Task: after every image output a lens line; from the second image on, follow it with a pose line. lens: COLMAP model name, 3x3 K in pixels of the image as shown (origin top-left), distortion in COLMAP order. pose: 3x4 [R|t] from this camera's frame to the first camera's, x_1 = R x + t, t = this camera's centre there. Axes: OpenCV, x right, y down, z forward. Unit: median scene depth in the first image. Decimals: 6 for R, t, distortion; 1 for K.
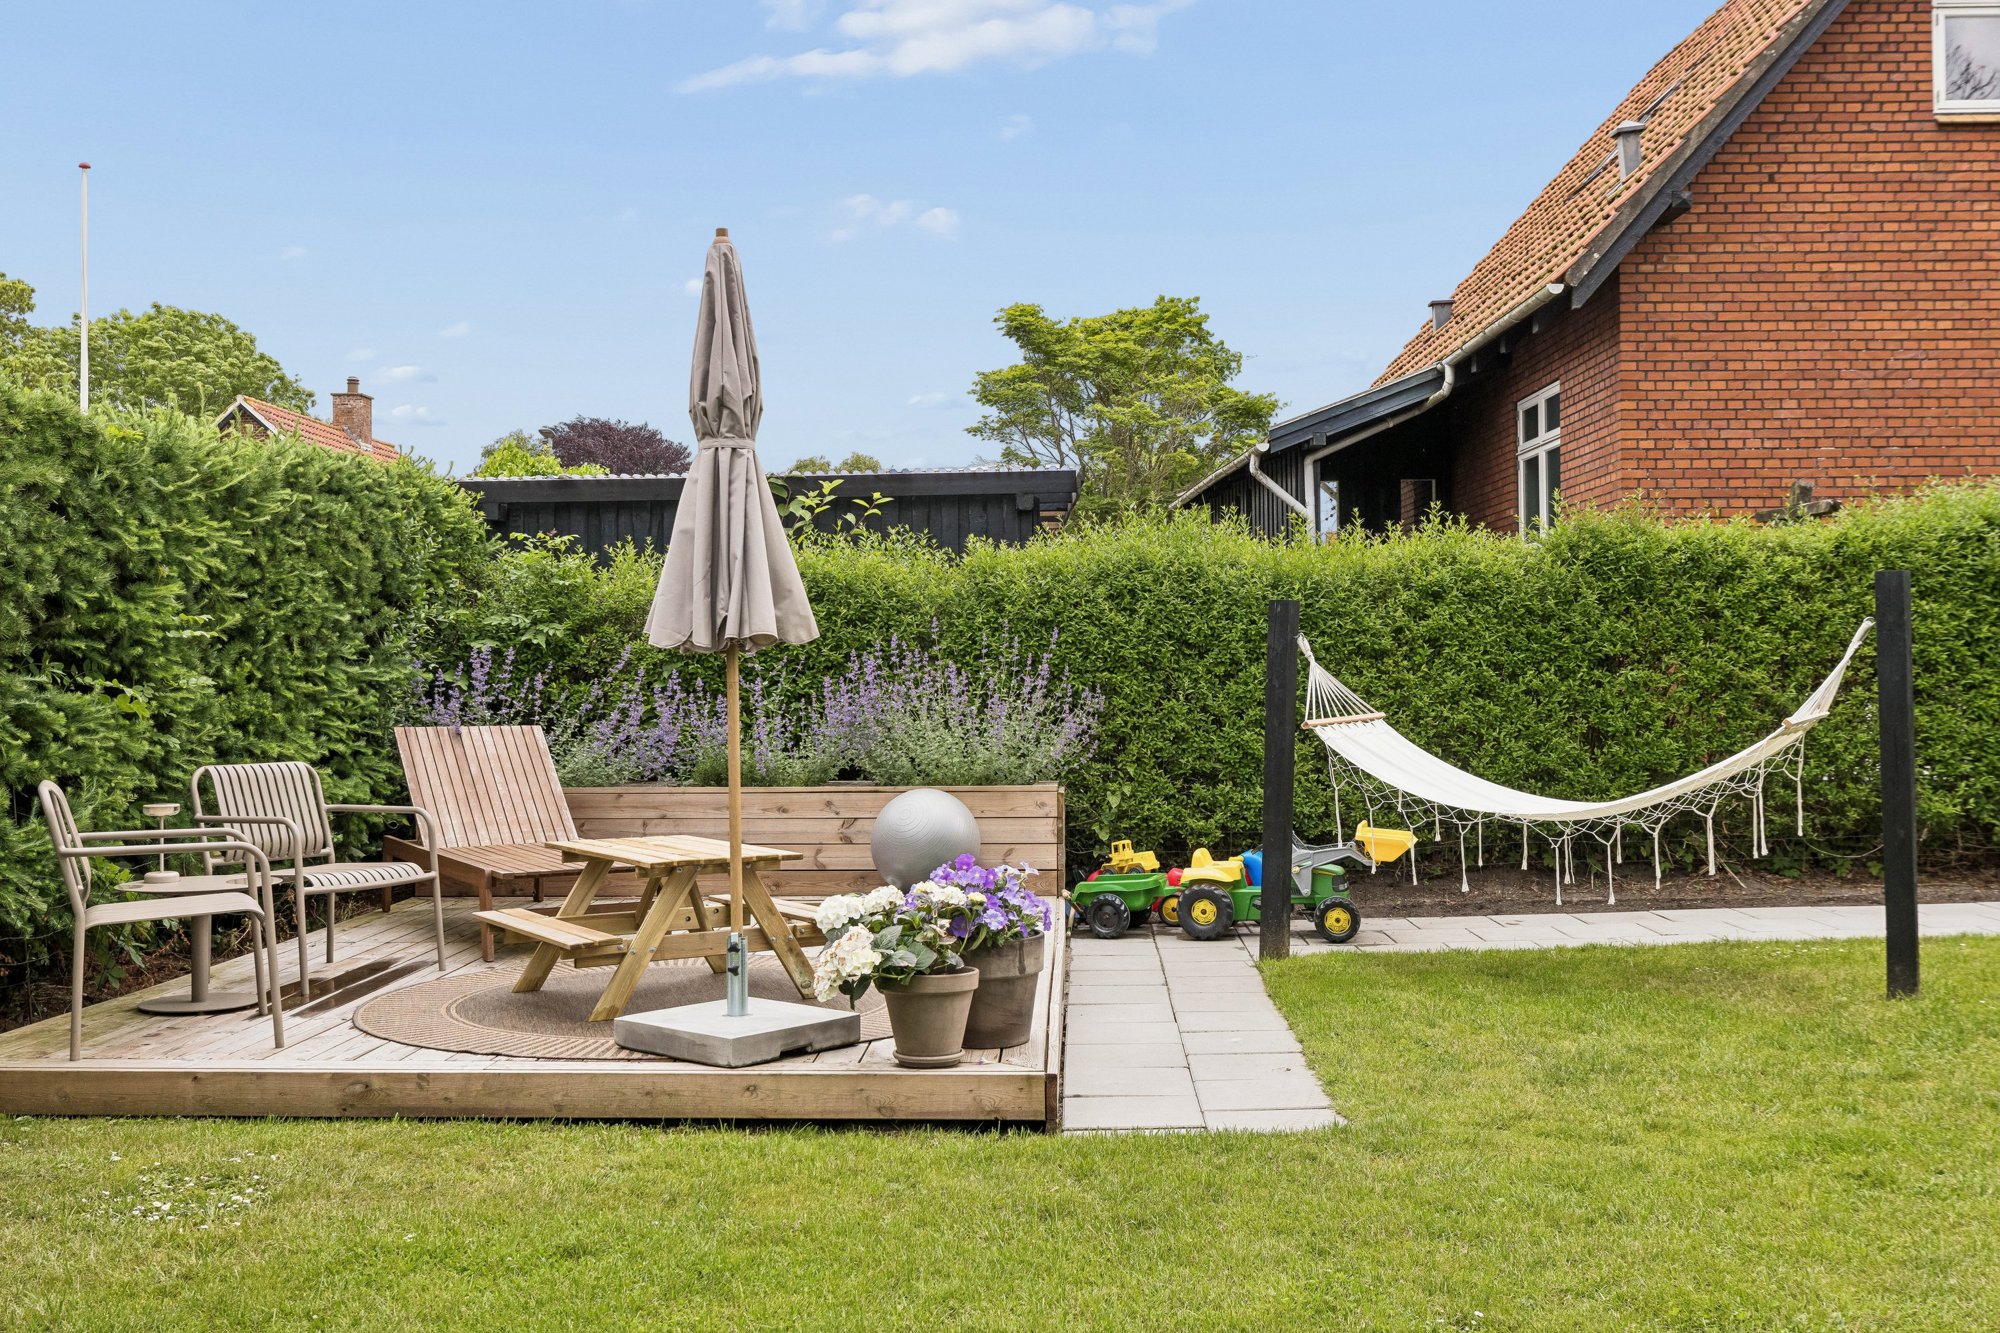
lens RADIAL K [[1936.6, 0, 1000.7], [0, 1936.6, 666.0], [0, 0, 1]] dist [0.005670, 0.000000]
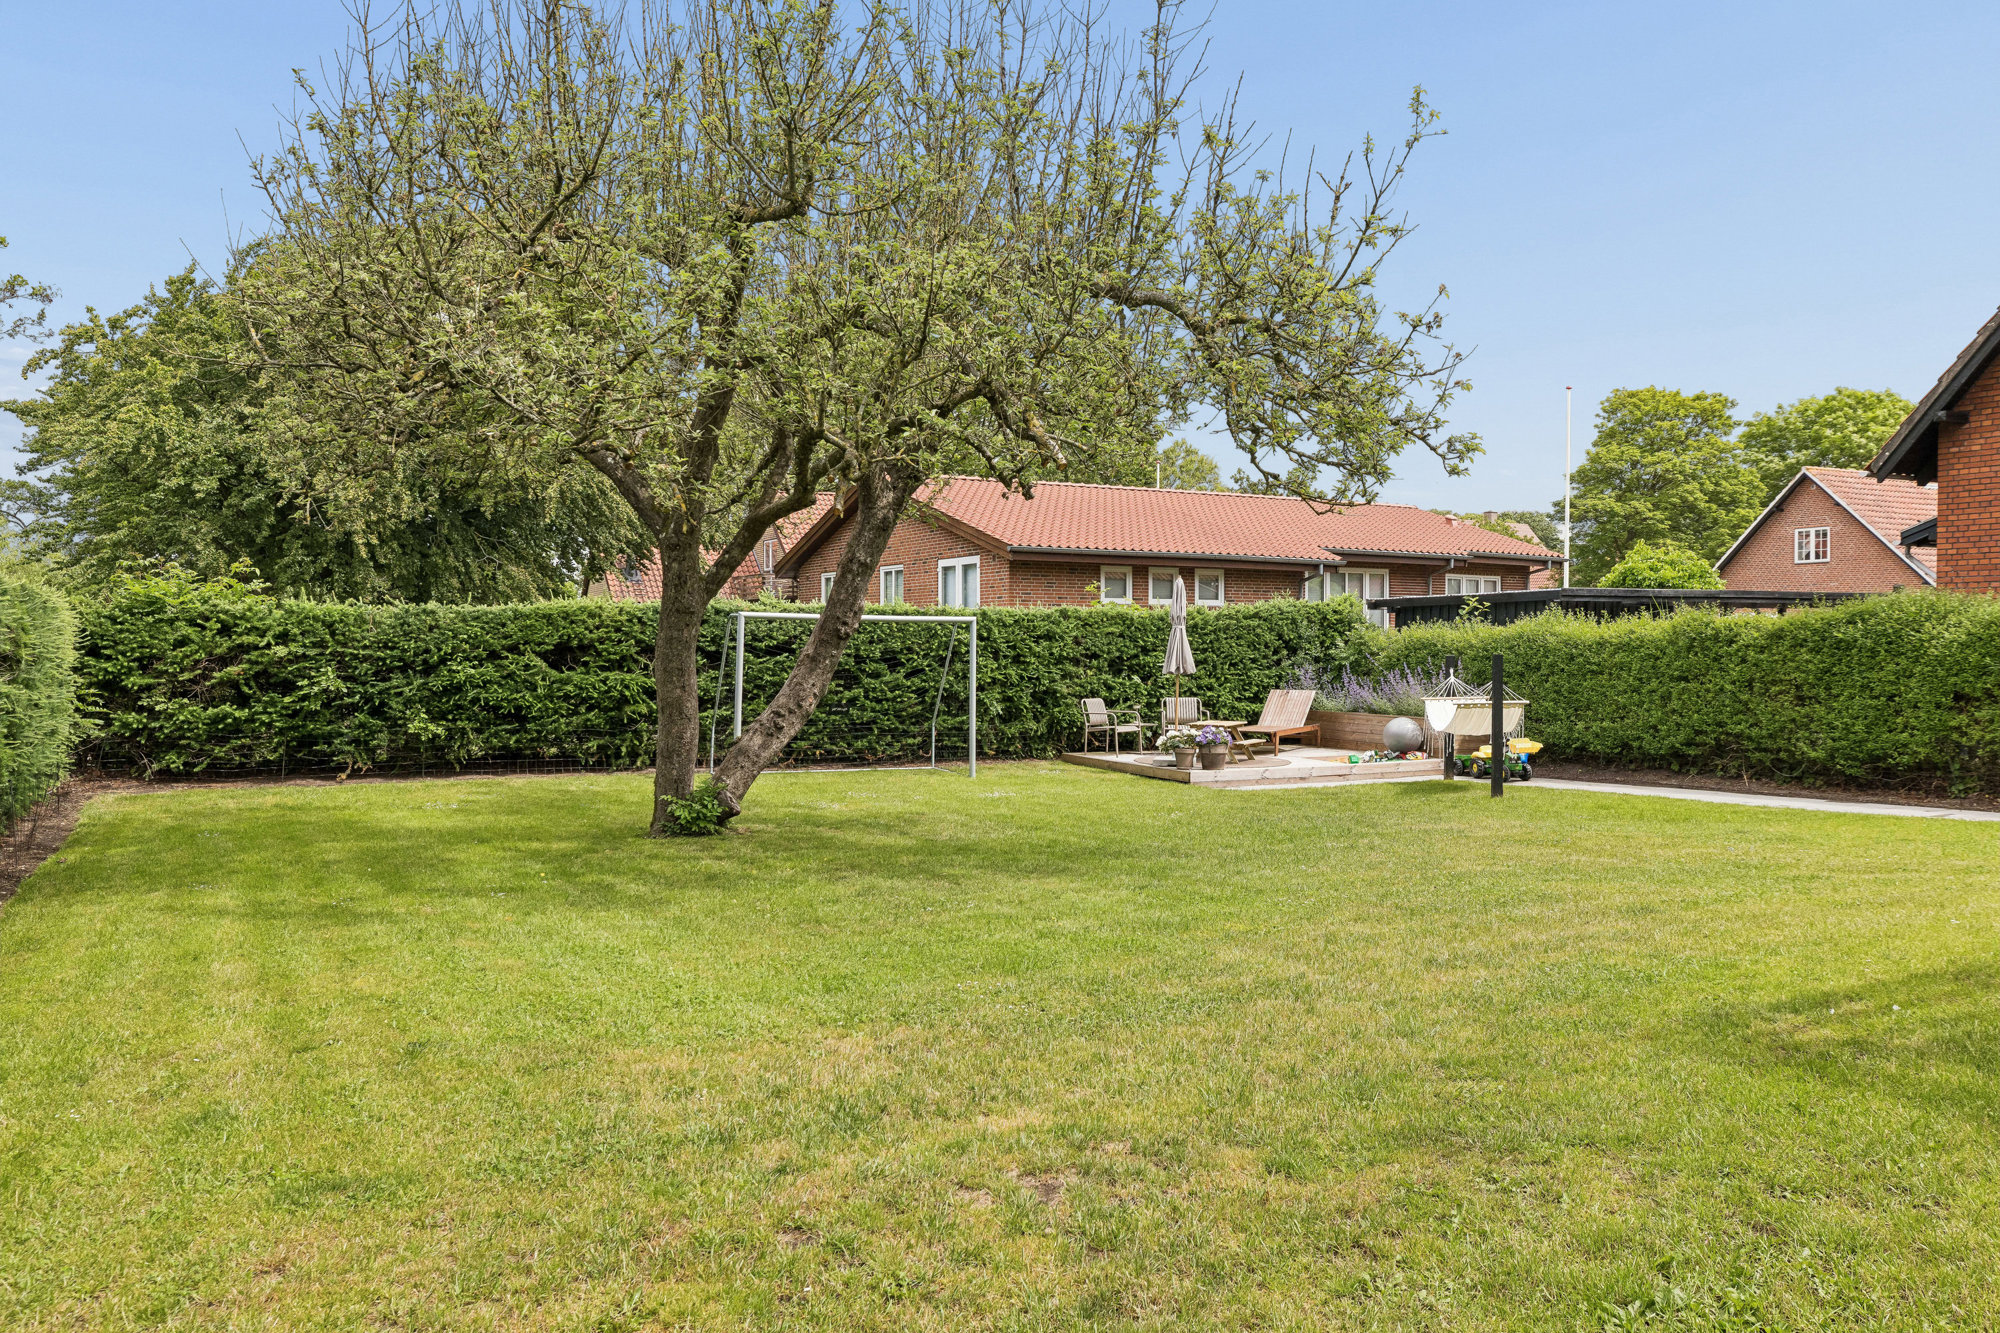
lens RADIAL K [[1529.4, 0, 1000.7], [0, 1529.4, 669.1], [0, 0, 1]] dist [0.033478, -0.006496]
pose [[0.501204, 0.019691, -0.865105, 1.152411], [0.000511, 0.999734, 0.023052, -0.043238], [0.865329, -0.011996, 0.501061, -0.453081]]
